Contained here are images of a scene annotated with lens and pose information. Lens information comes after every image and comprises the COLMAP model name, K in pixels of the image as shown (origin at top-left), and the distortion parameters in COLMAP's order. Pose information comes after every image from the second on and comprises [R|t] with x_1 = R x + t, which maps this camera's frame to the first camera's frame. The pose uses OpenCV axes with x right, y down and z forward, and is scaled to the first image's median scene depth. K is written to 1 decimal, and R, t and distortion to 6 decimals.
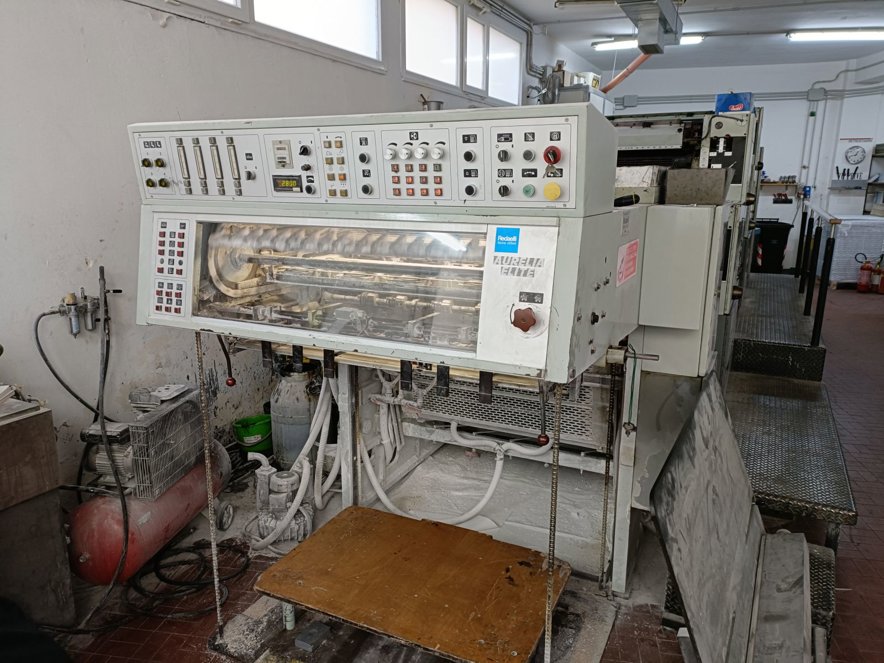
lens RADIAL K [[647.2, 0, 442.0], [0, 647.2, 331.5], [0, 0, 1]] dist [0.012833, -0.004070]
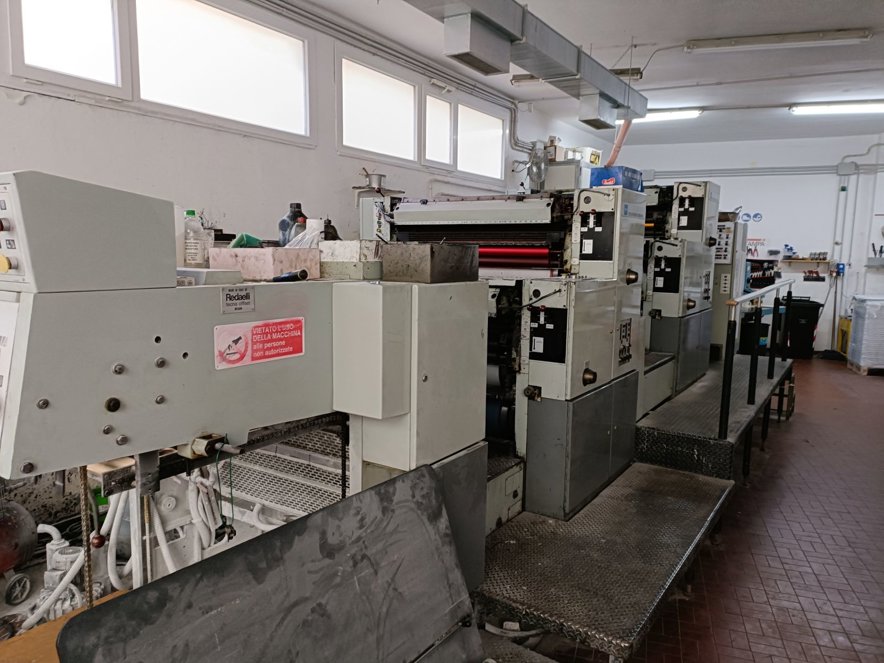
lens RADIAL K [[645.7, 0, 442.0], [0, 645.7, 331.5], [0, 0, 1]] dist [0.024909, -0.006095]
pose [[0.992801, 0.029694, -0.116032, 0.151915], [-0.041699, 0.993865, -0.102440, -0.009270], [0.112278, 0.106541, 0.987949, 0.028329]]
